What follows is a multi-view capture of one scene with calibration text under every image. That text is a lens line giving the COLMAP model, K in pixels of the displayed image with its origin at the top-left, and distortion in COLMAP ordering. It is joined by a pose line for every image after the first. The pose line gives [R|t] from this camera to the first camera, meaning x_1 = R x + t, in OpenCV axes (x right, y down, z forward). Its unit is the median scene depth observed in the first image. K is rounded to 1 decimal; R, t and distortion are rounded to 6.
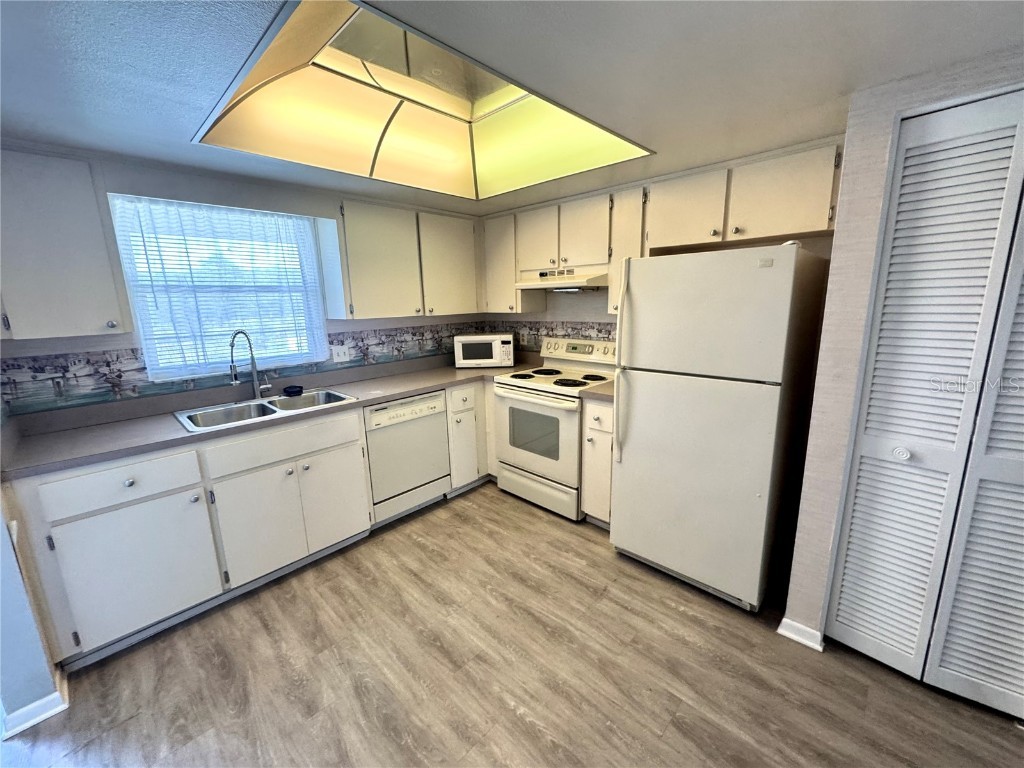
lens RADIAL K [[409.6, 0, 511.8], [0, 409.6, 383.3], [0, 0, 1]] dist [-0.002404, 0.000861]
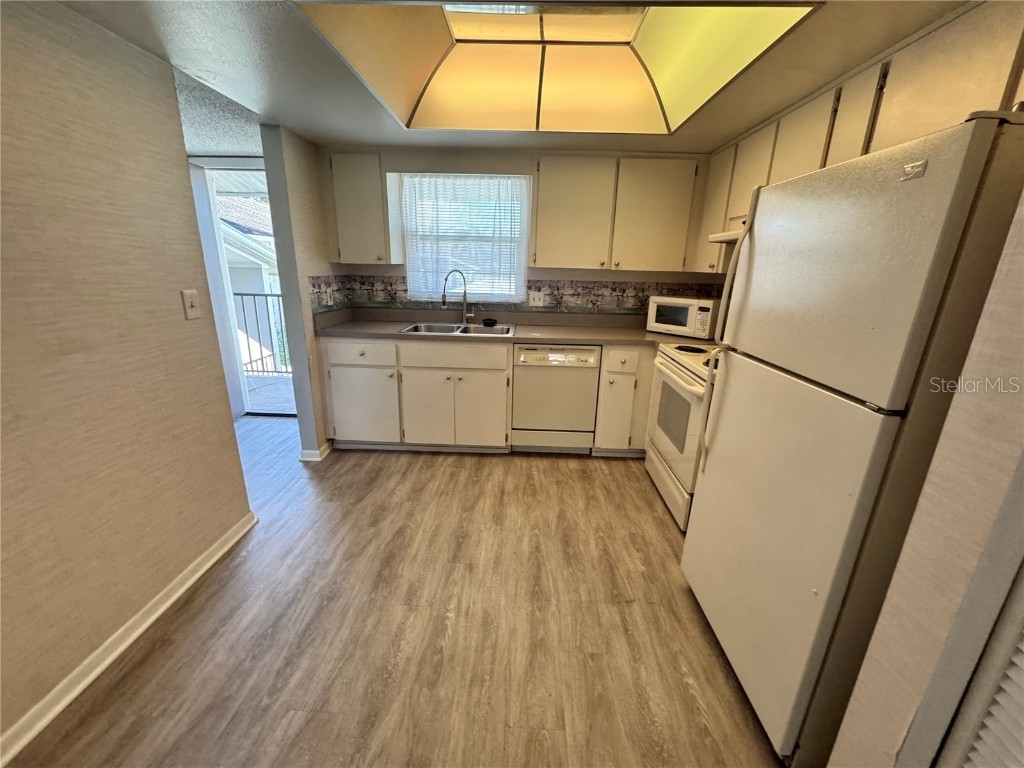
lens RADIAL K [[409.6, 0, 510.5], [0, 409.6, 382.2], [0, 0, 1]] dist [-0.002404, 0.000861]
pose [[0.665218, 0.246385, -0.704826, 0.470042], [-0.190889, 0.968734, 0.158478, -0.016901], [0.721836, 0.029121, 0.691451, 0.197647]]
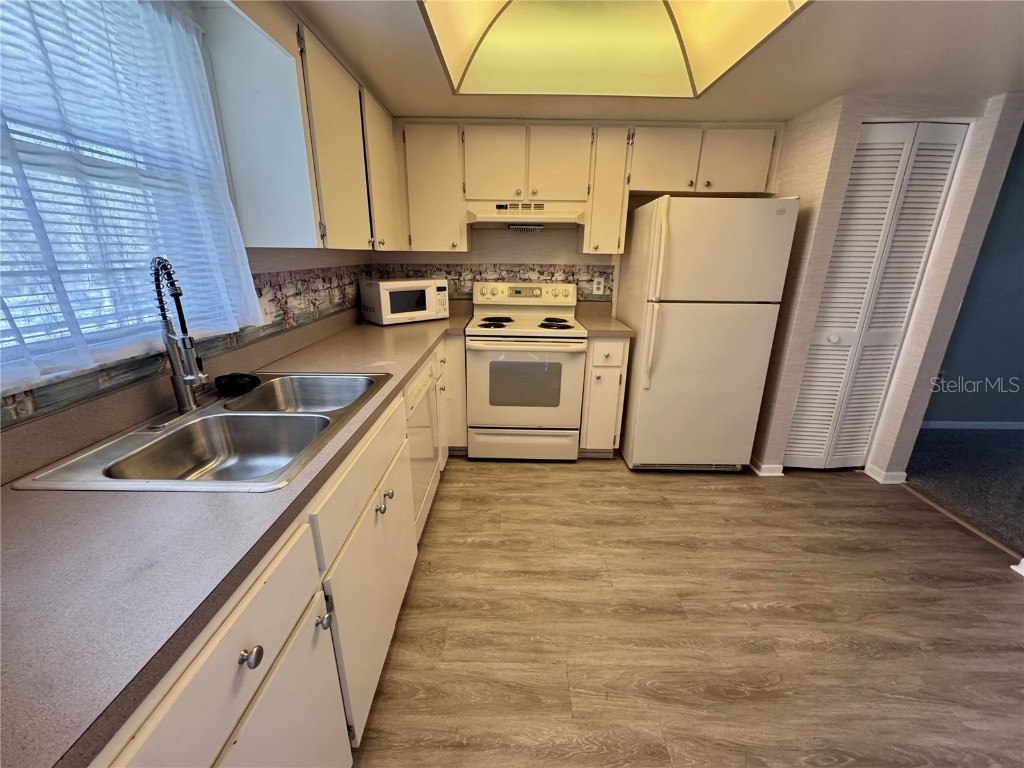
lens RADIAL K [[409.6, 0, 511.8], [0, 409.6, 384.1], [0, 0, 1]] dist [-0.002404, 0.000861]
pose [[0.723545, -0.179366, 0.666566, -0.671994], [0.110759, 0.983305, 0.144370, -0.019536], [-0.681333, -0.030630, 0.731332, 0.399452]]
